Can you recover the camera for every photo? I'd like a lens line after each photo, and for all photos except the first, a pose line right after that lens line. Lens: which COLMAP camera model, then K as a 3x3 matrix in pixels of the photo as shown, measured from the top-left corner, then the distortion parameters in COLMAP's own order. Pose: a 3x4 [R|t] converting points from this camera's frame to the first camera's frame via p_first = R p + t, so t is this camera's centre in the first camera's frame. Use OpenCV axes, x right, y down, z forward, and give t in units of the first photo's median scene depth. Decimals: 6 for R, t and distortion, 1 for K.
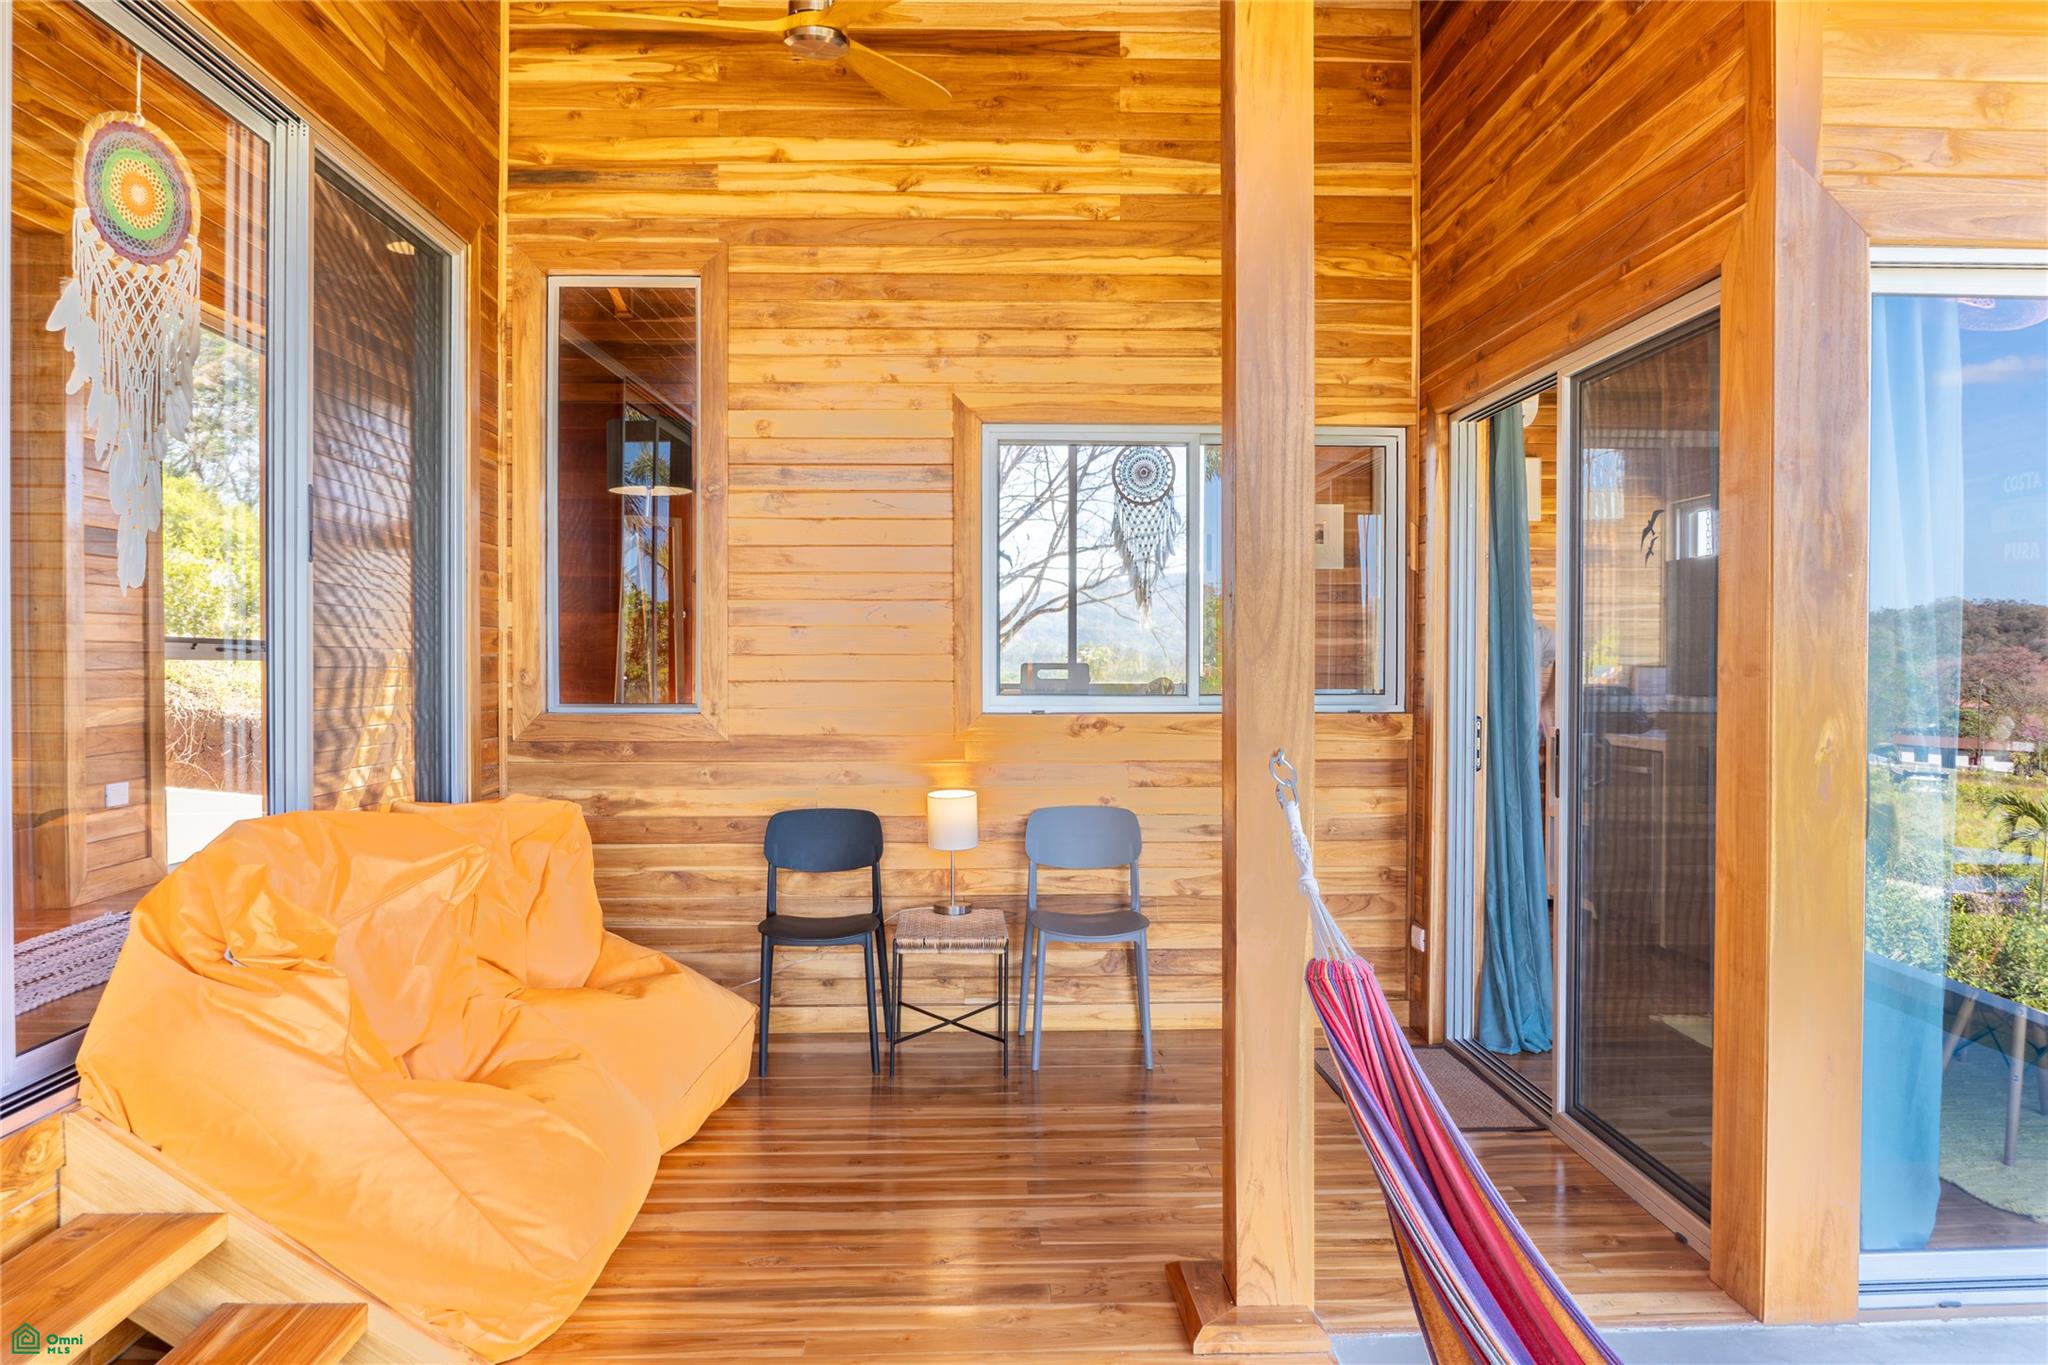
lens RADIAL K [[1427.7, 0, 1025.3], [0, 1427.7, 676.5], [0, 0, 1]] dist [0.005609, 0.000153]
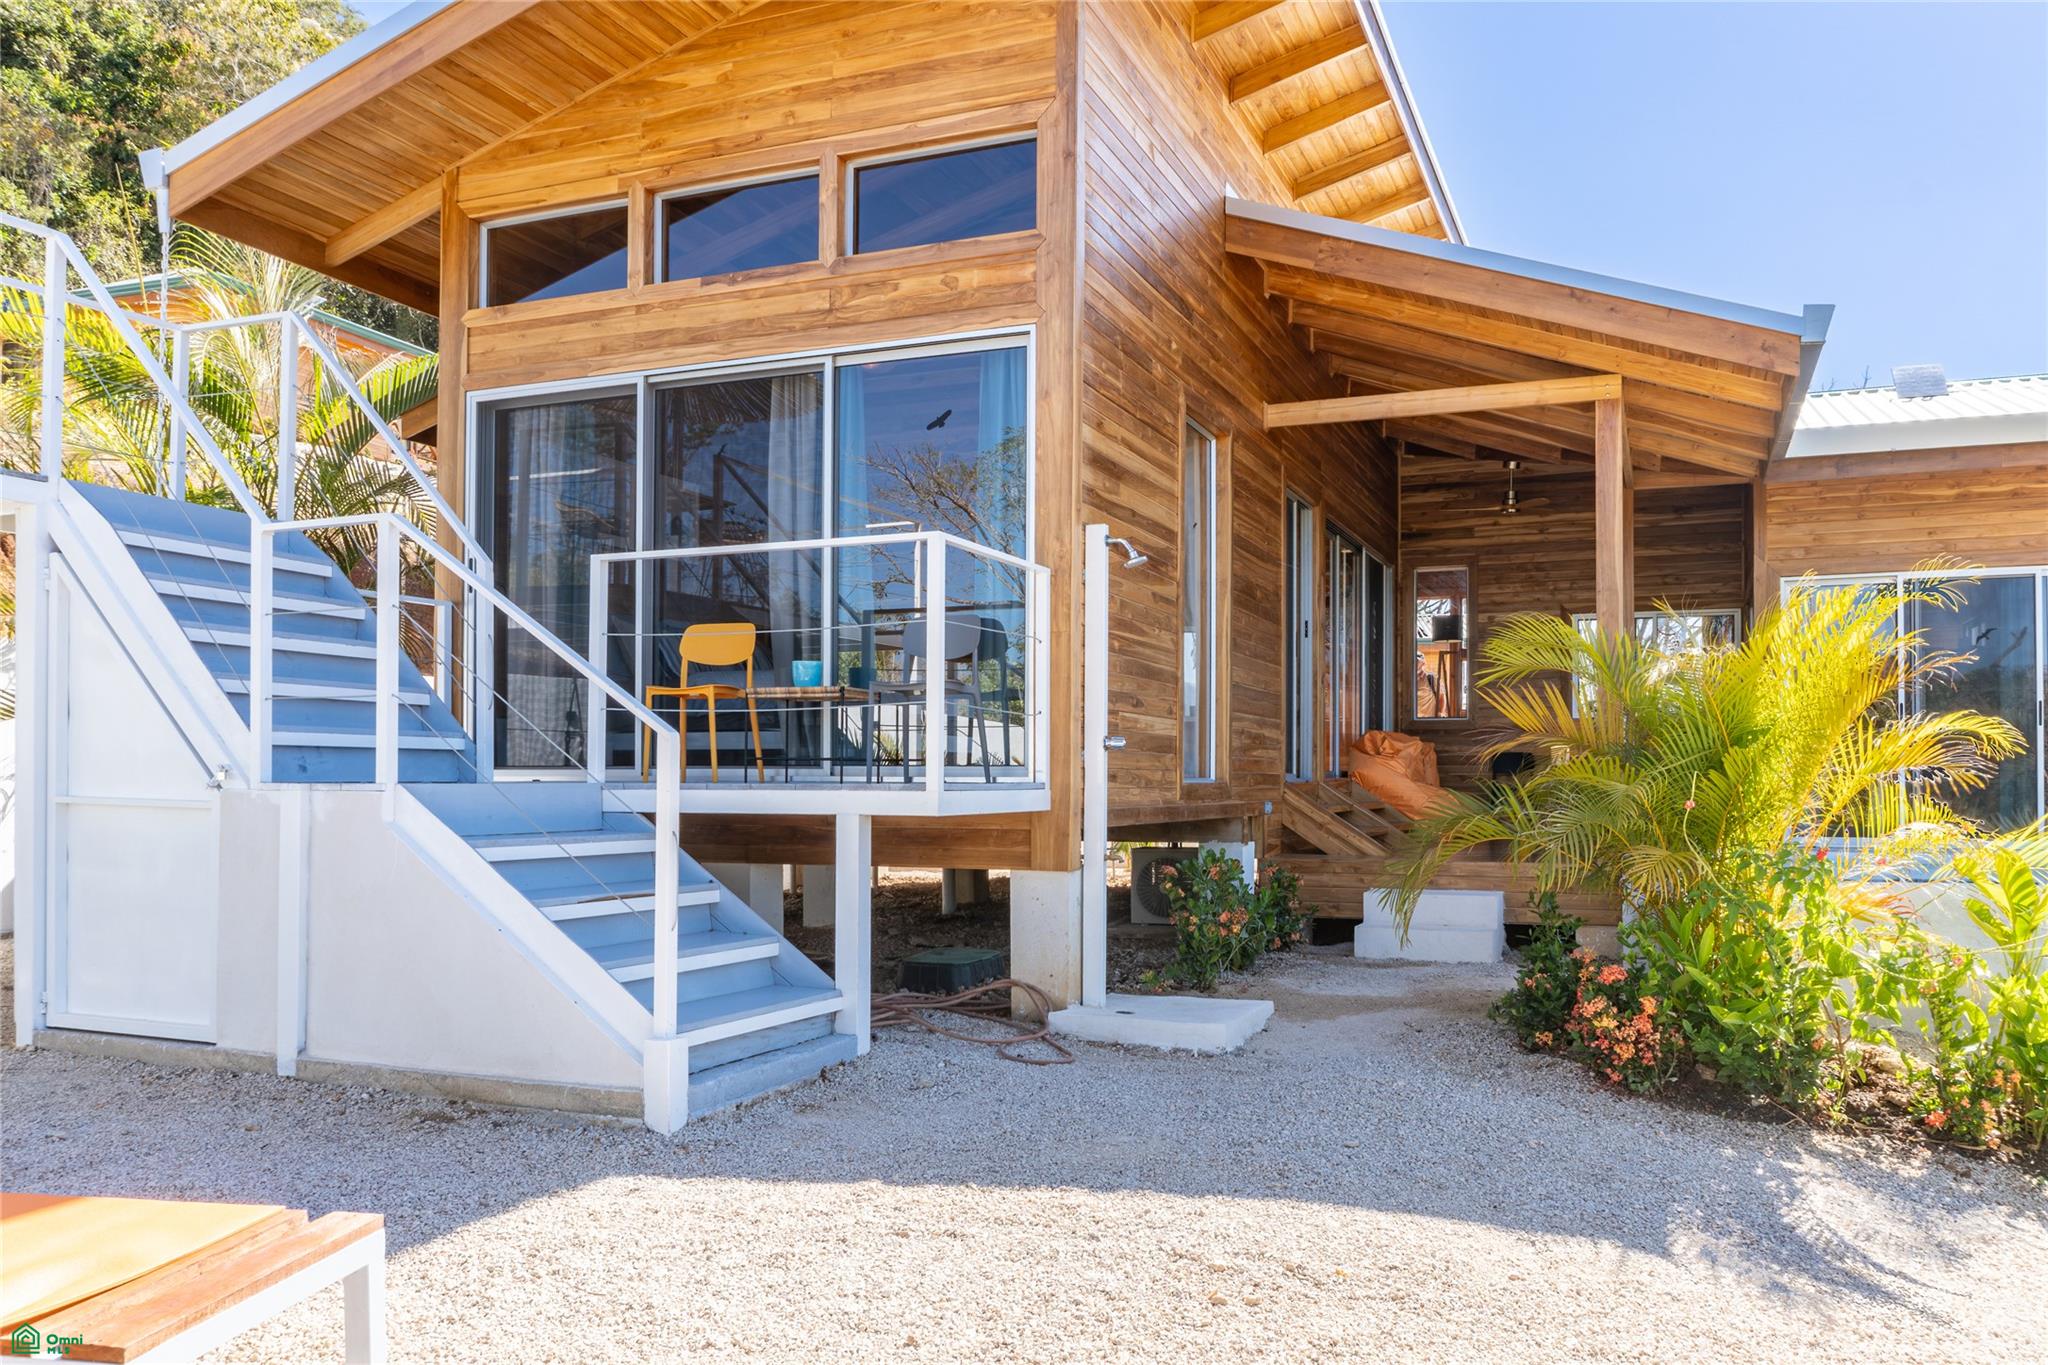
lens RADIAL K [[1556.3, 0, 1029.7], [0, 1556.3, 696.0], [0, 0, 1]] dist [-0.003675, -0.000719]
pose [[0.902280, -0.019835, -0.430693, 0.320992], [-0.008968, 0.997862, -0.064743, 0.190943], [0.431056, 0.062279, 0.900173, -2.191602]]
